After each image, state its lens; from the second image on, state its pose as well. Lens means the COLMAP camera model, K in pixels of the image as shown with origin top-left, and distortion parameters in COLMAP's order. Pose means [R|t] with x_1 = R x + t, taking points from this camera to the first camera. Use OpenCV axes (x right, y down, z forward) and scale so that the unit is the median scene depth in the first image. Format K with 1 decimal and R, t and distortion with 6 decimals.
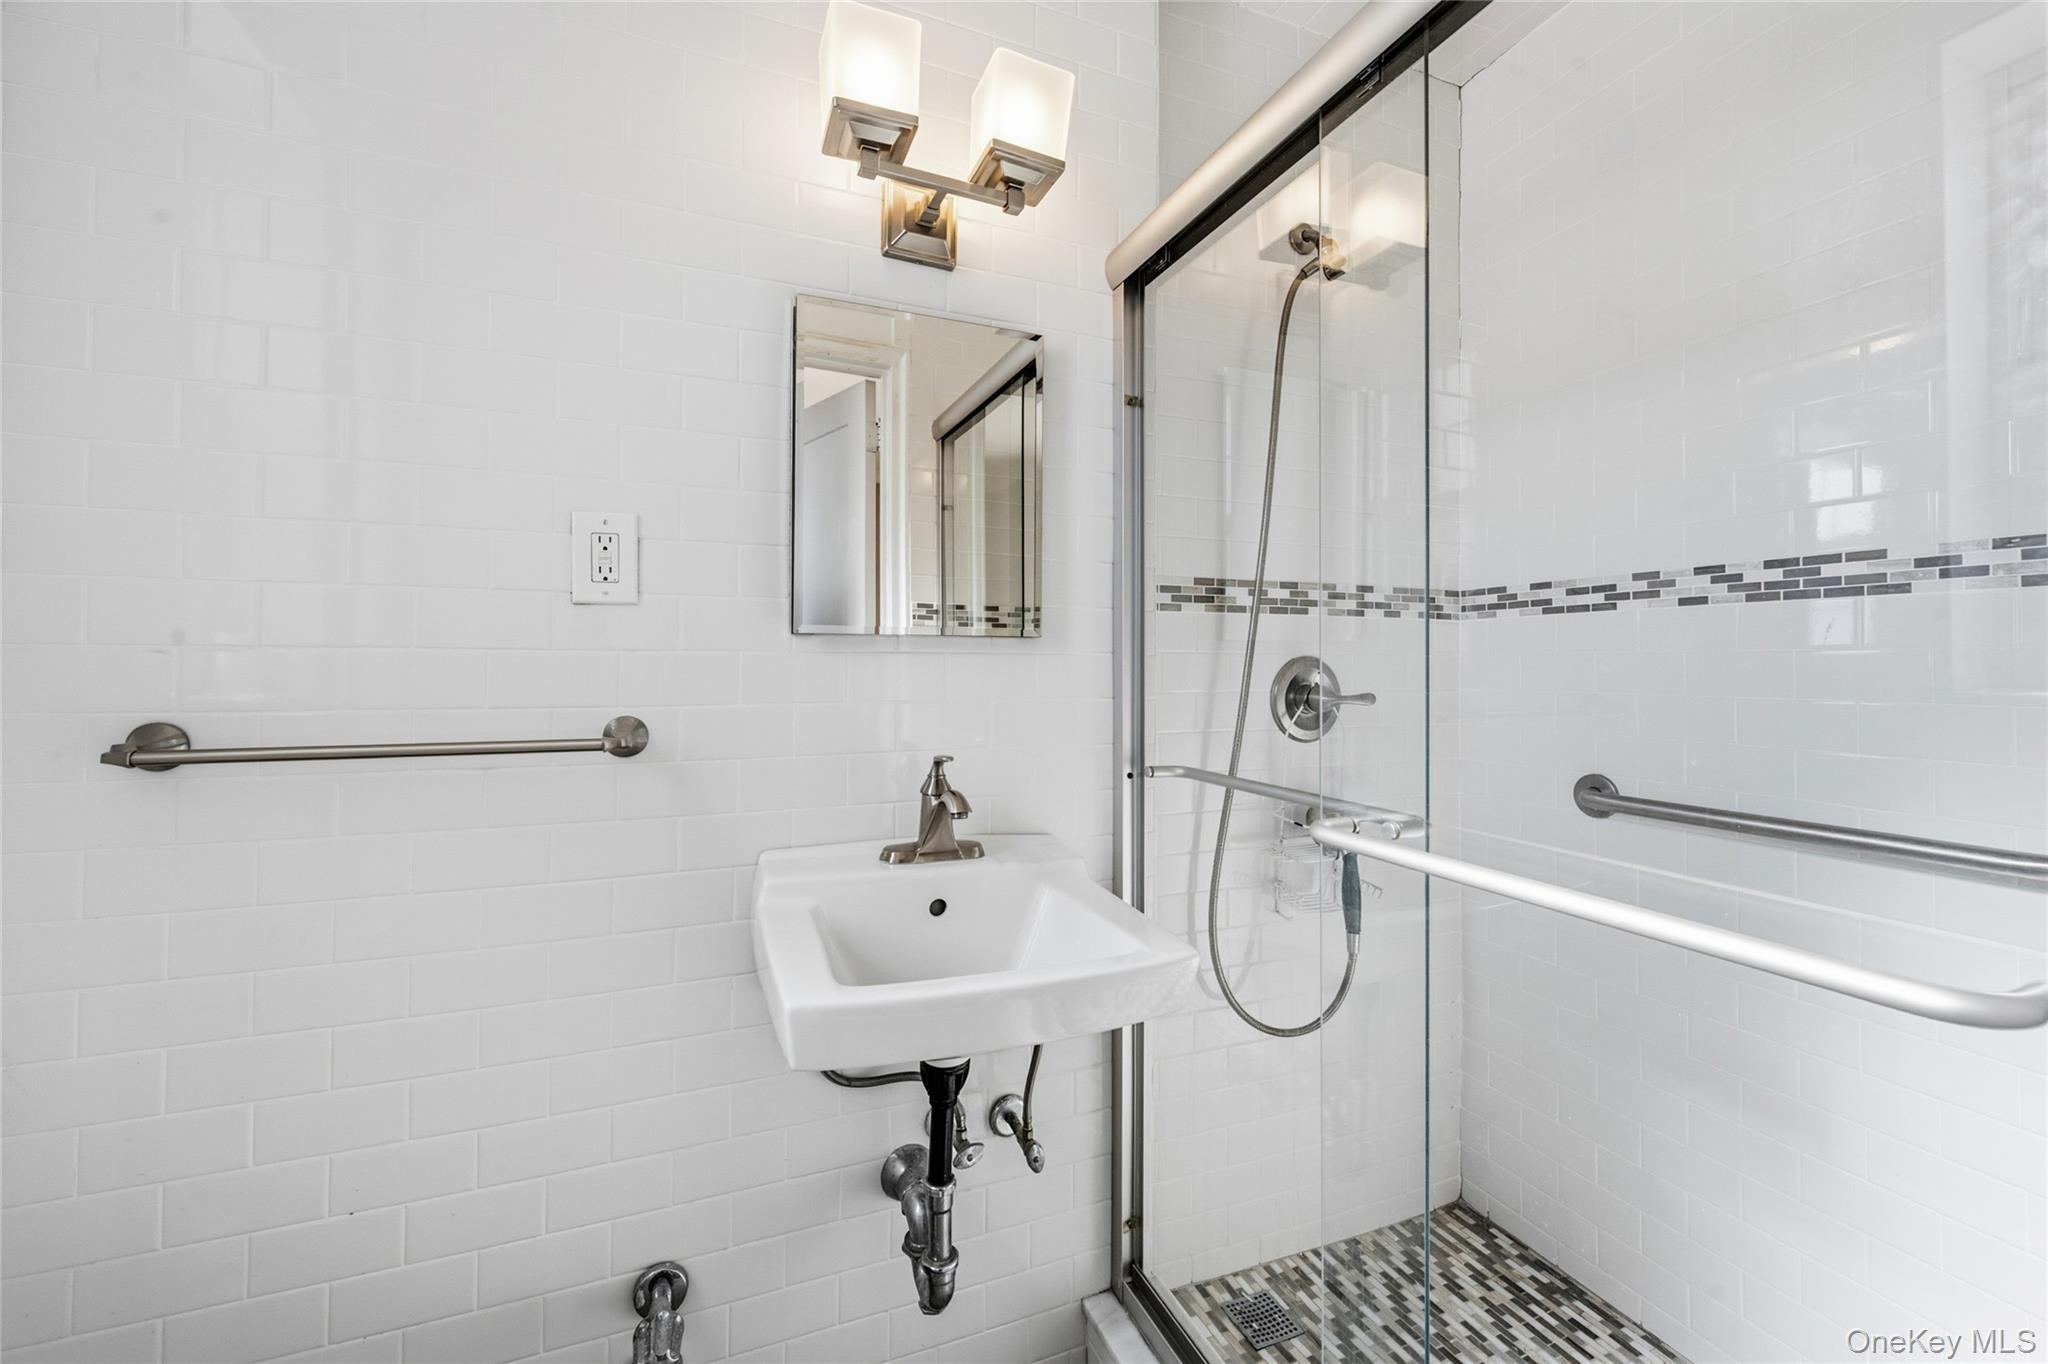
lens RADIAL K [[816.5, 0, 1033.5], [0, 816.5, 669.3], [0, 0, 1]] dist [-0.001946, 0.000749]
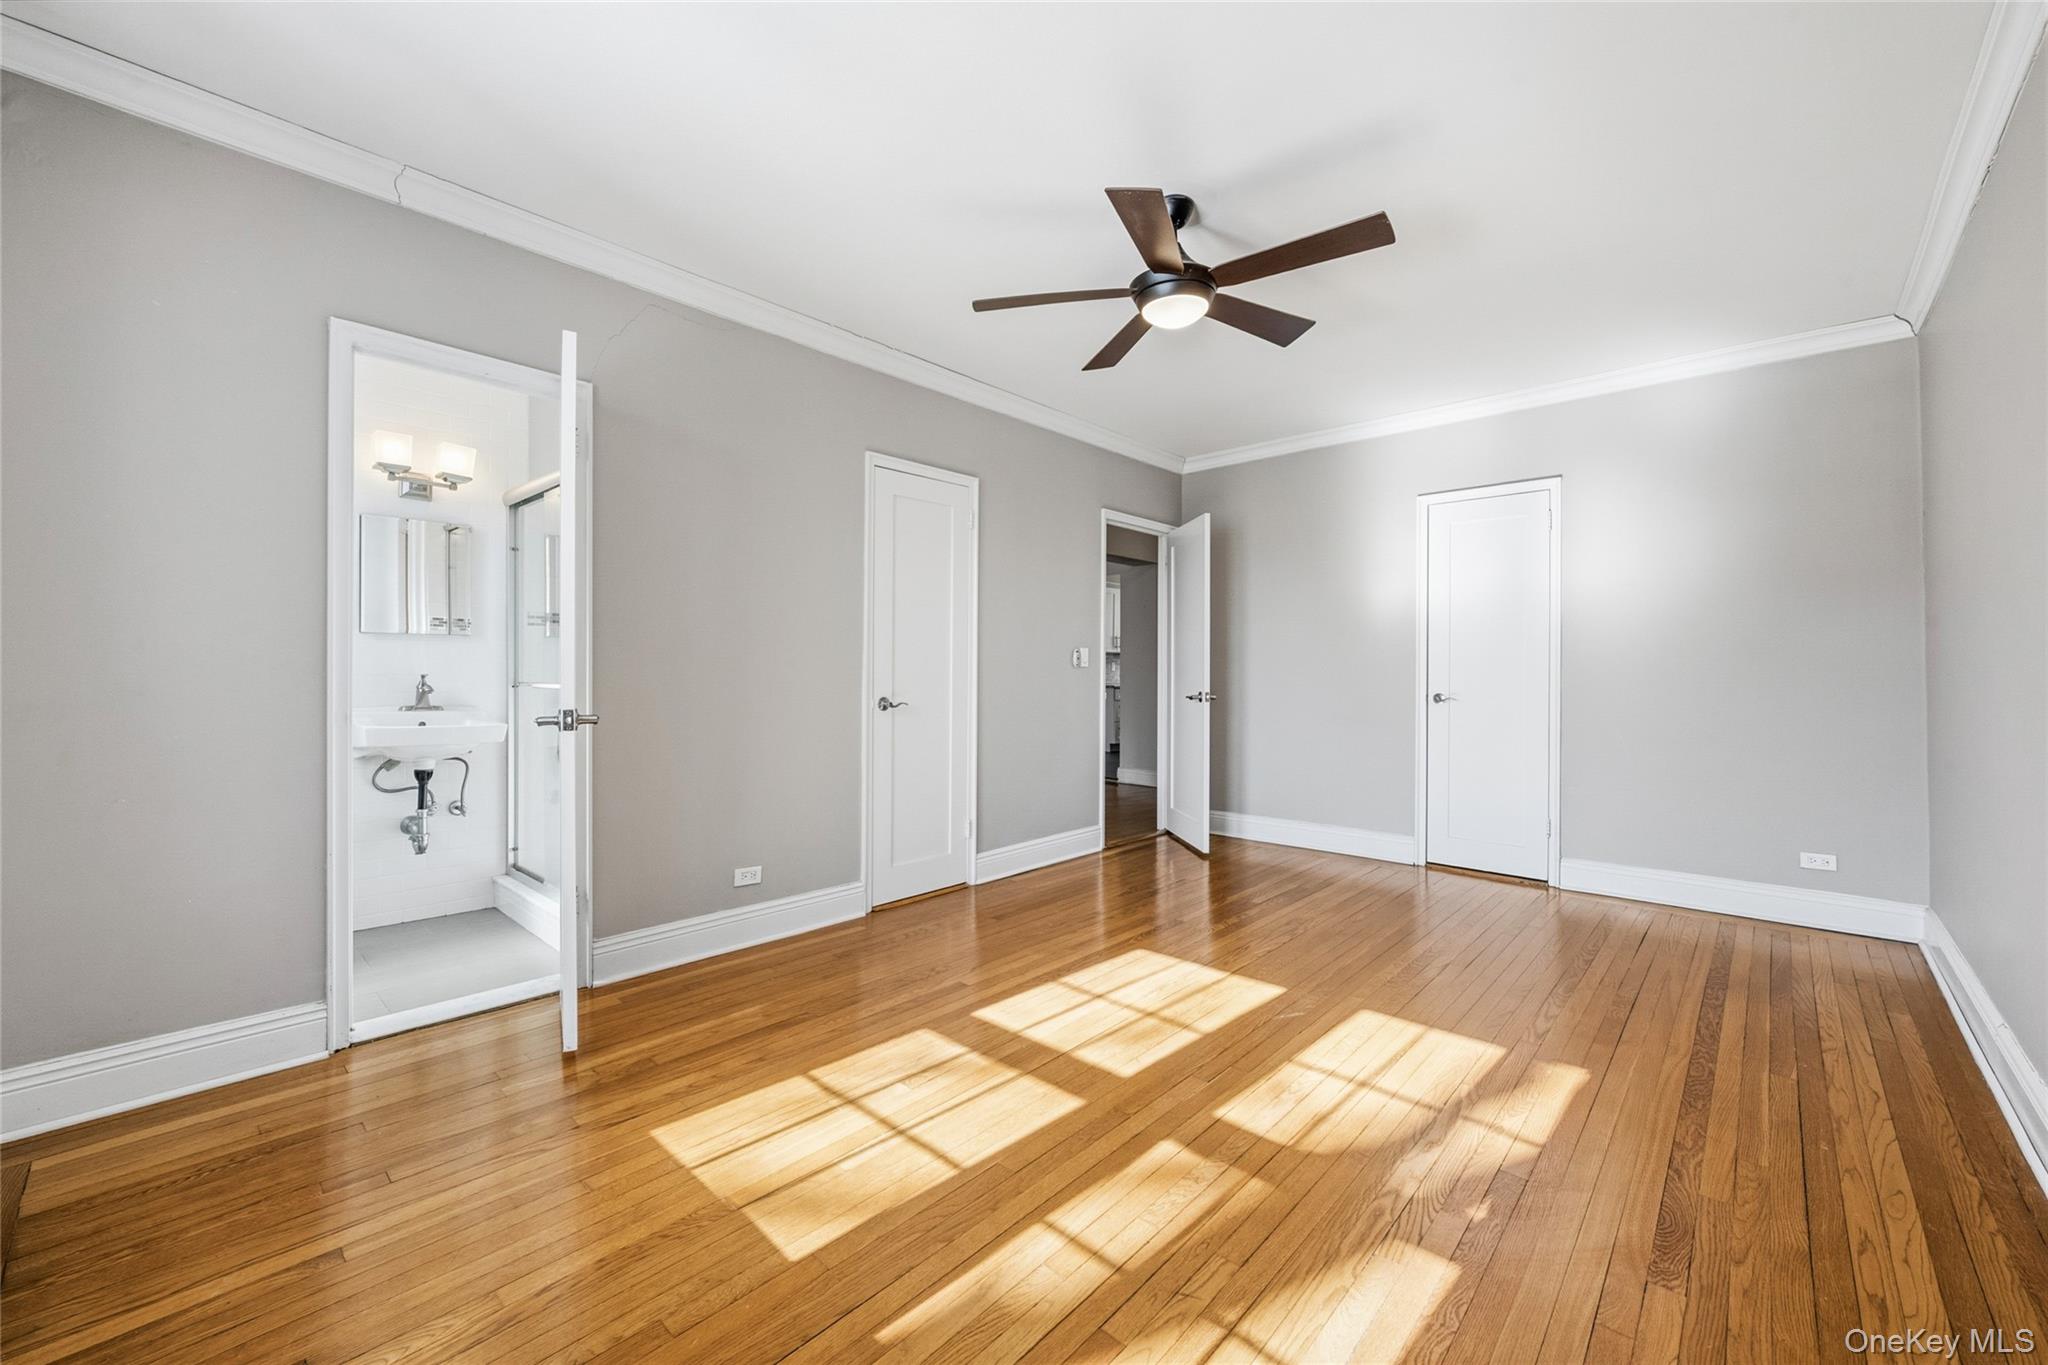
lens RADIAL K [[816.5, 0, 1012.1], [0, 816.5, 667.6], [0, 0, 1]] dist [-0.001946, 0.000749]
pose [[0.910099, -0.005959, 0.414347, 0.542583], [0.009160, 0.999942, -0.005740, 0.104767], [-0.414289, 0.009019, 0.910101, -2.323903]]
